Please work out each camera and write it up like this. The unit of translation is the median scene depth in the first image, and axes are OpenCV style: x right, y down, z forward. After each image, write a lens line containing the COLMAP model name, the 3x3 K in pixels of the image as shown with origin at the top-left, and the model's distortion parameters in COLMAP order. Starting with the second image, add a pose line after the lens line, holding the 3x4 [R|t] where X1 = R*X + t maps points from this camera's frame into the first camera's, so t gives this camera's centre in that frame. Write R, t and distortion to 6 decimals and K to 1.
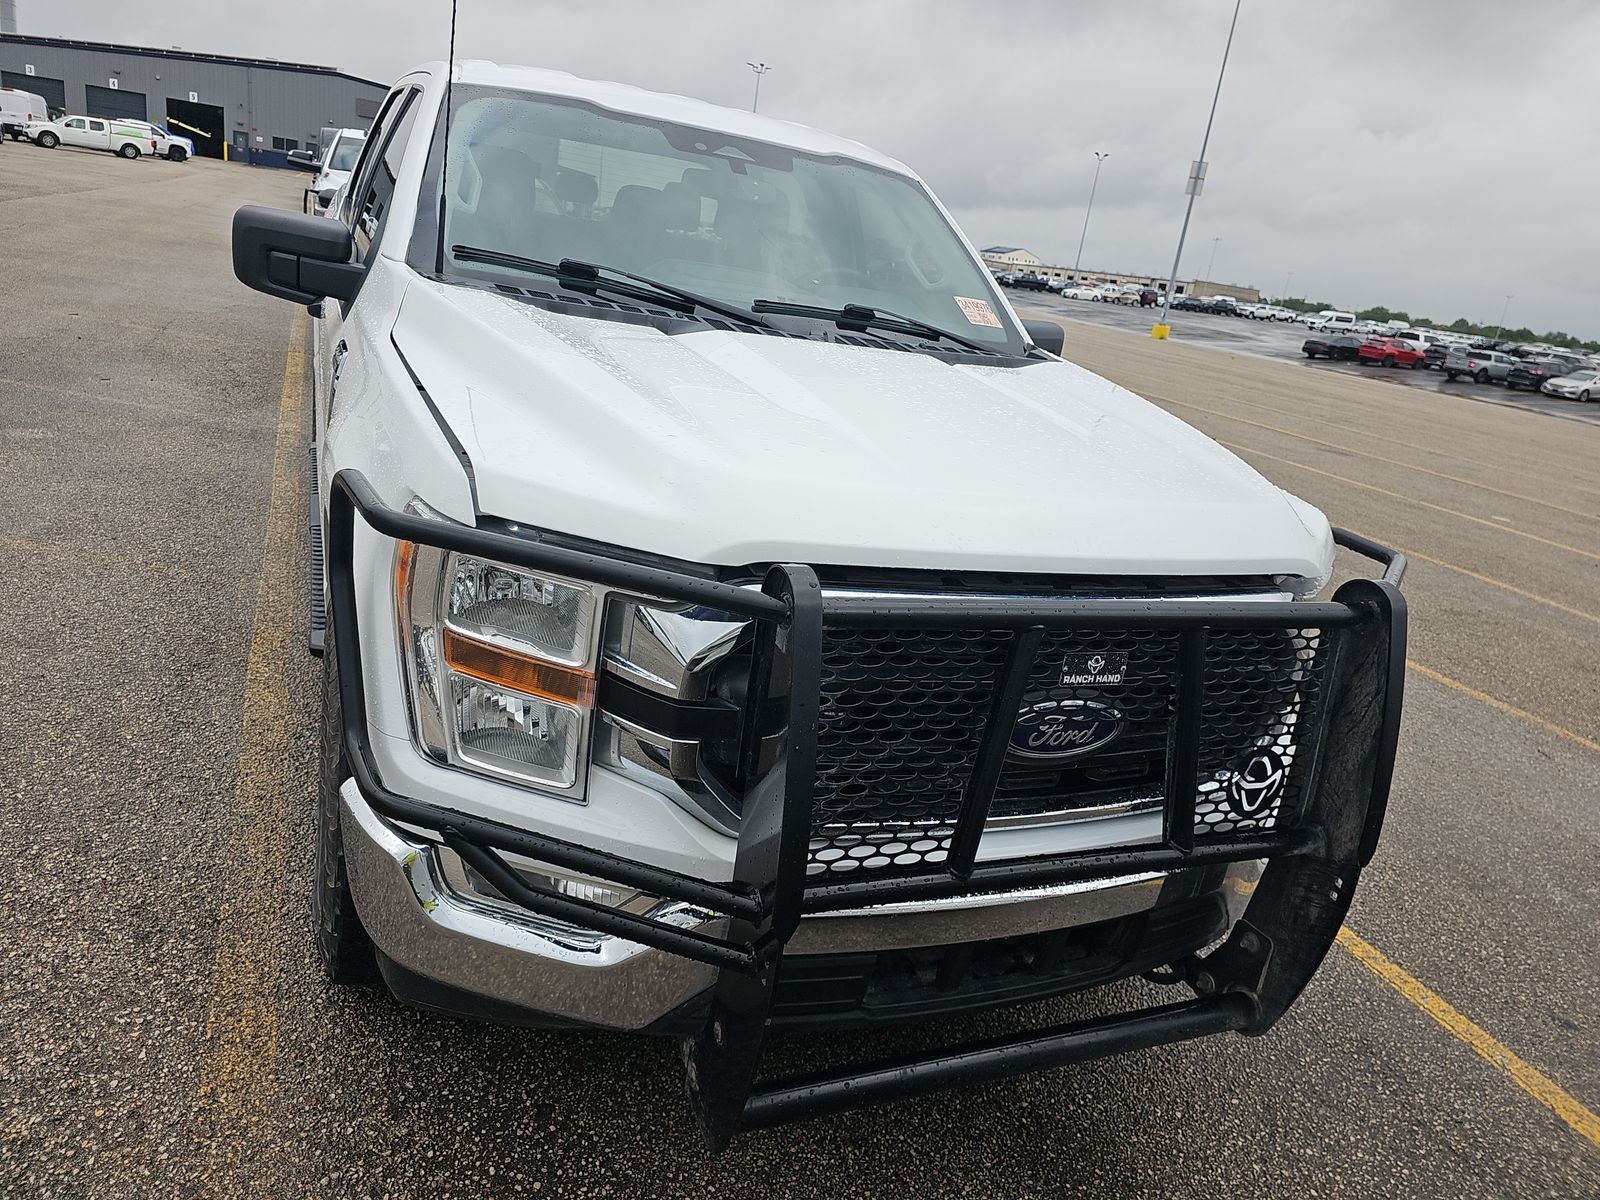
lens RADIAL K [[1049.8, 0, 771.5], [0, 1049.8, 596.6], [0, 0, 1]] dist [0.059577, -0.061840]
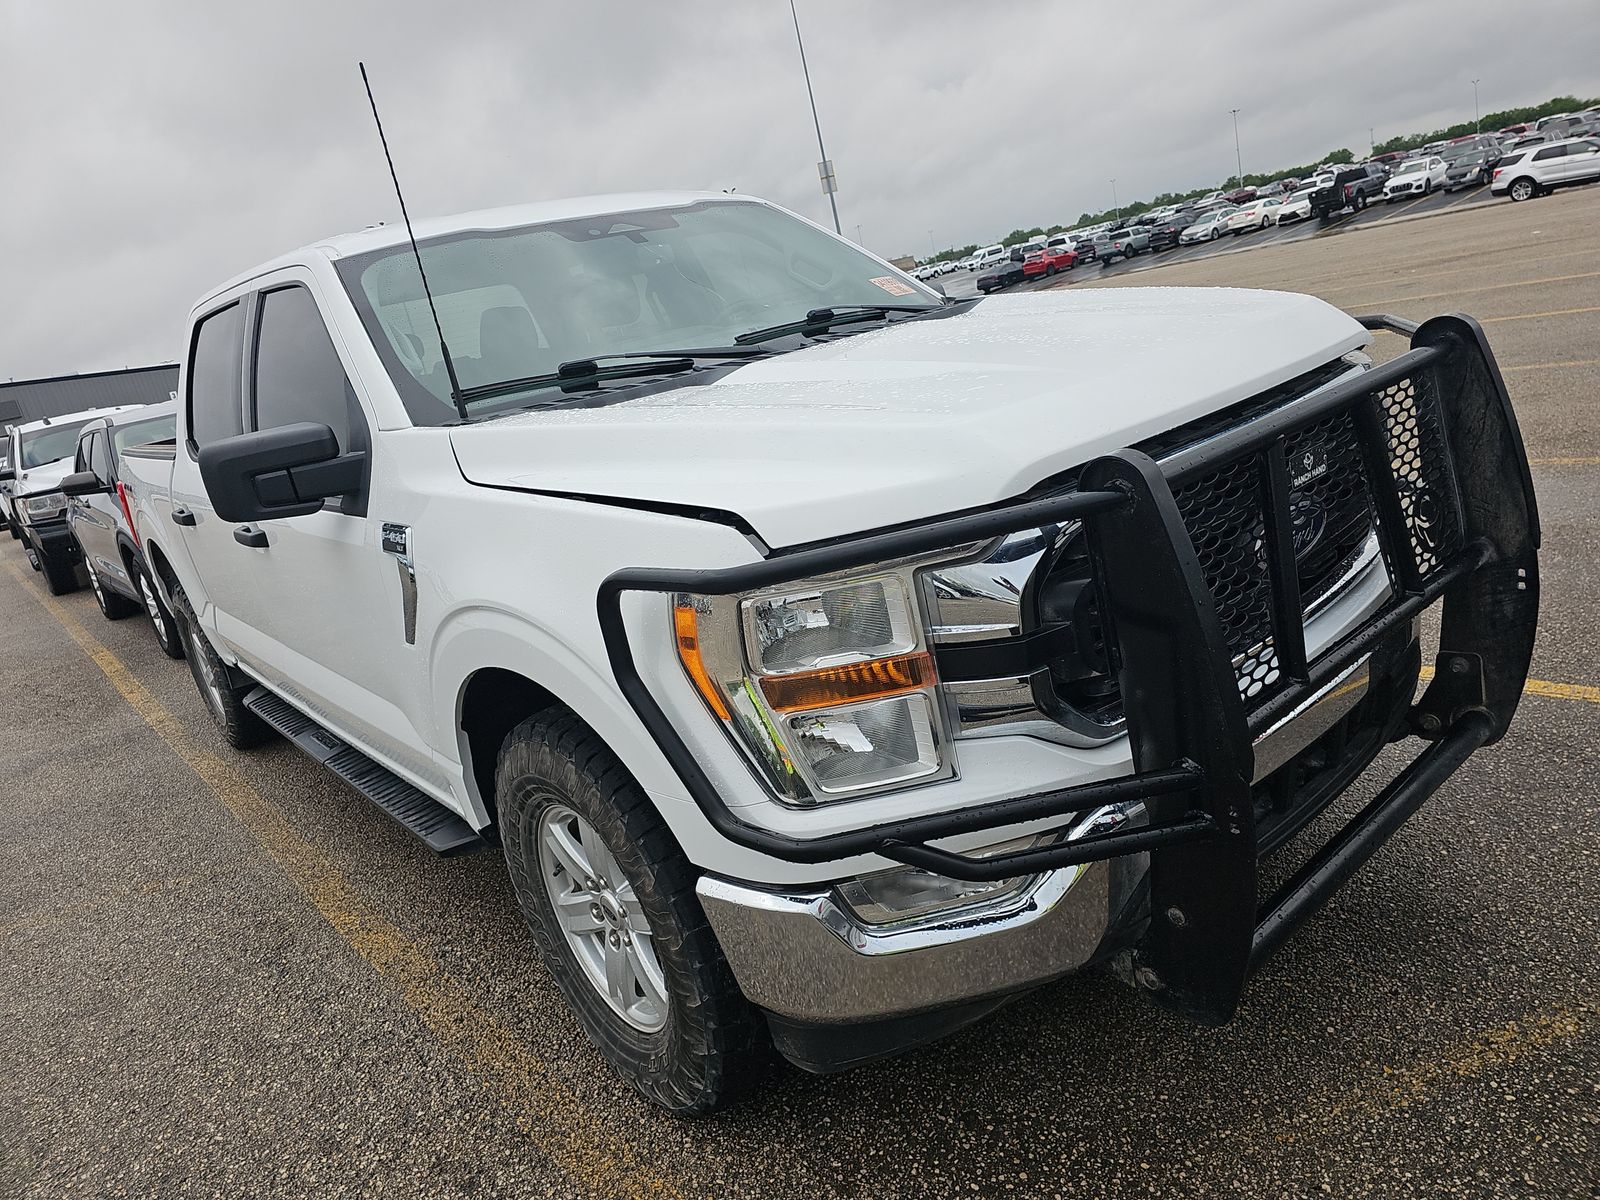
lens RADIAL K [[1051.5, 0, 793.5], [0, 1051.5, 603.8], [0, 0, 1]] dist [0.055201, -0.059644]
pose [[0.895594, -0.408830, 0.175415, -0.354161], [0.418195, 0.908169, -0.018506, -0.004038], [-0.151741, 0.089932, 0.984321, 0.003889]]
